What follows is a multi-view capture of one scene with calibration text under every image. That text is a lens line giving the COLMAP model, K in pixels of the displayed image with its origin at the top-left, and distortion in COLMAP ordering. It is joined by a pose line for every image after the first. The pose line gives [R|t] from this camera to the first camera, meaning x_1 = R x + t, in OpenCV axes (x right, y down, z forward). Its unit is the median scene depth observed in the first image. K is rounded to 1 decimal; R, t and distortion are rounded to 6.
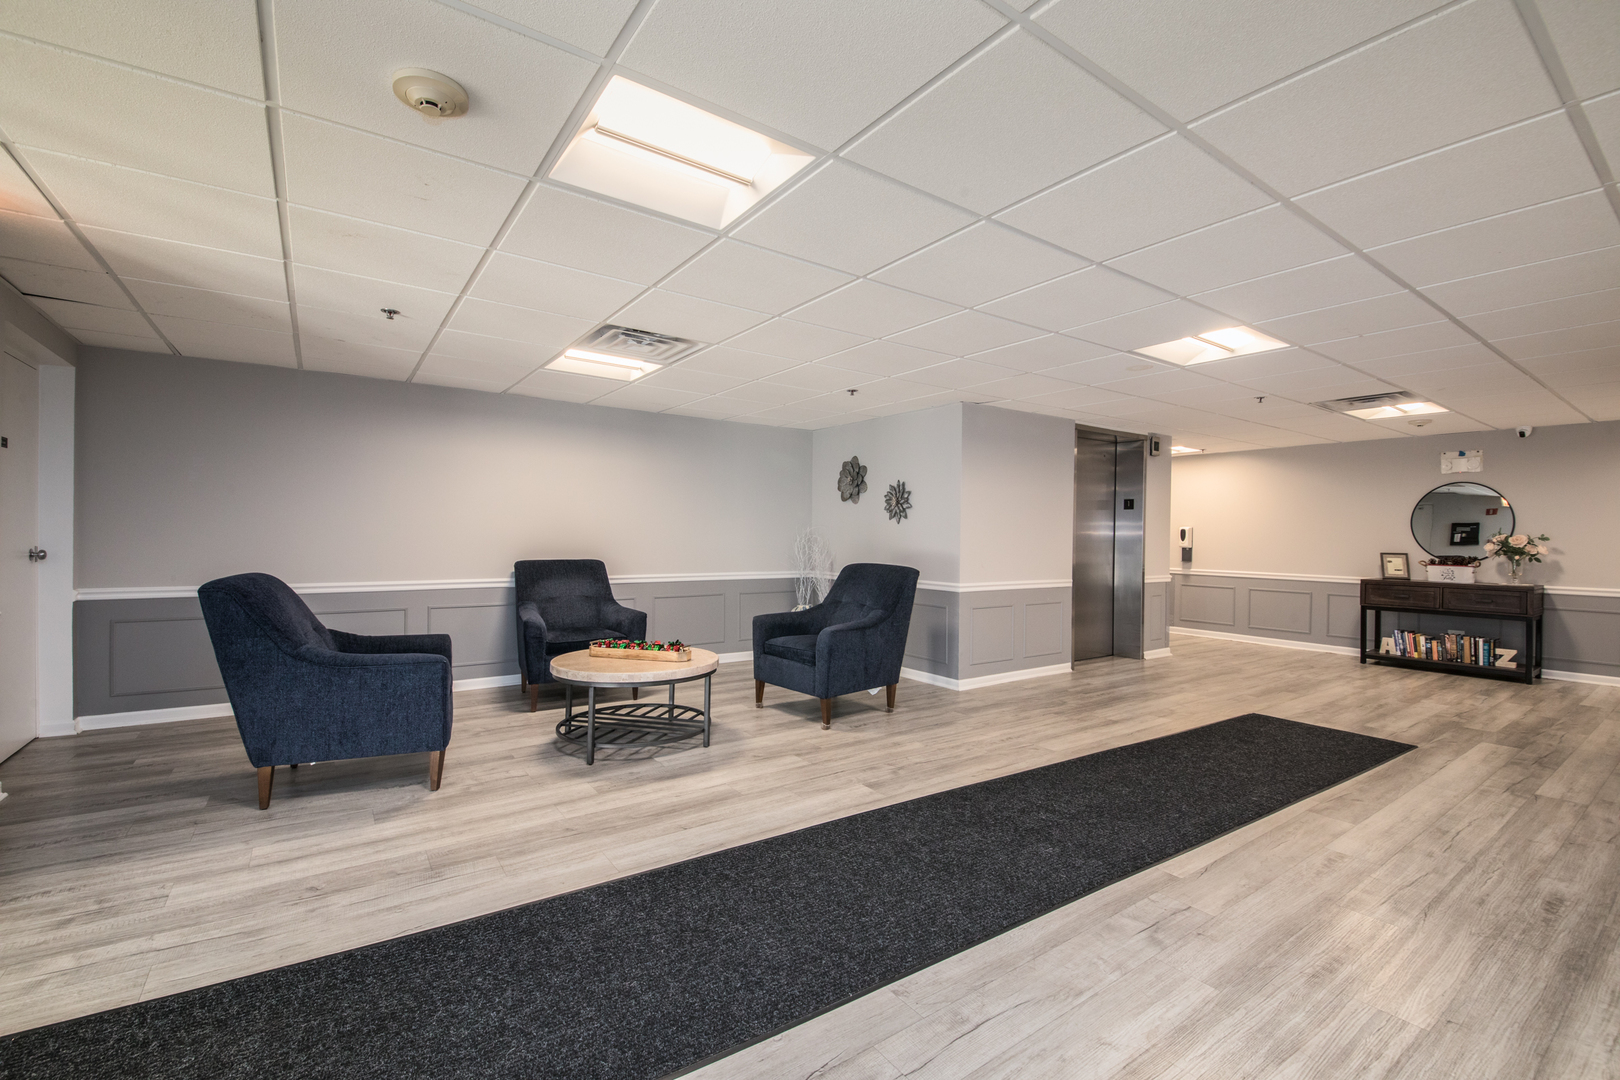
lens RADIAL K [[676.2, 0, 806.5], [0, 676.2, 537.8], [0, 0, 1]] dist [-0.003715, -0.001641]
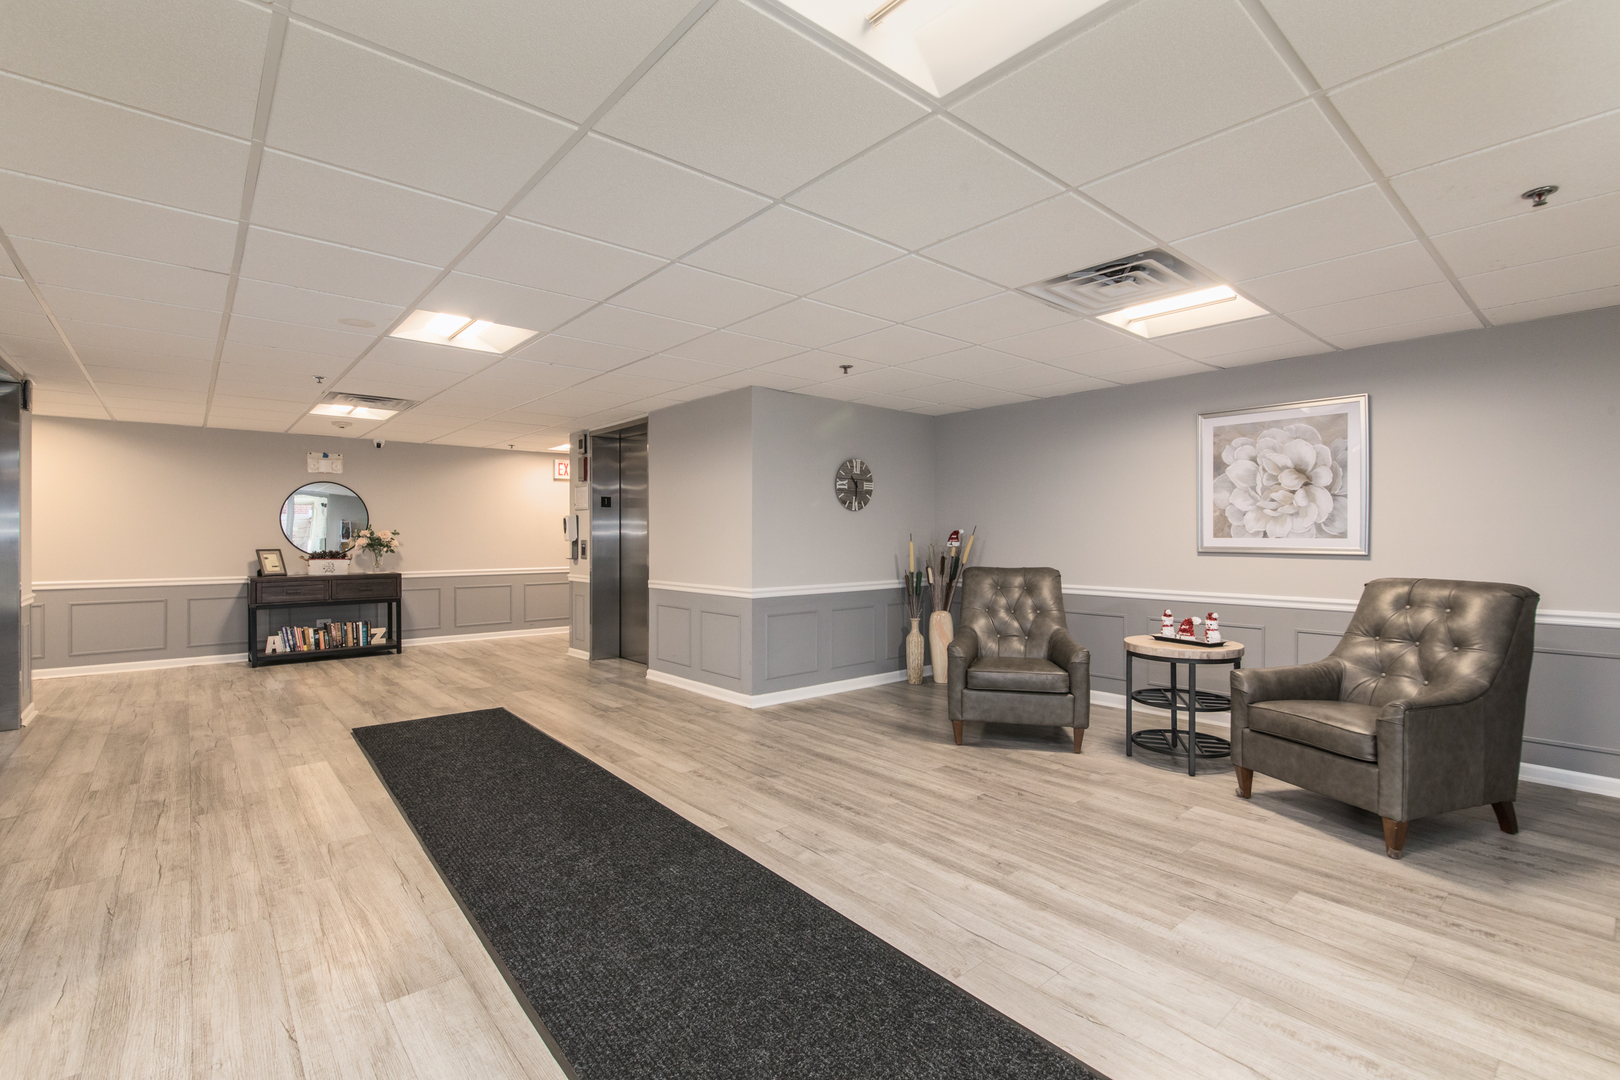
lens RADIAL K [[710.8, 0, 808.7], [0, 710.8, 534.8], [0, 0, 1]] dist [-0.000420, 0.000266]
pose [[-0.083976, -0.008596, 0.996431, -0.257326], [0.004296, 0.999950, 0.008988, -0.004816], [-0.996459, 0.005035, -0.083935, 0.362563]]
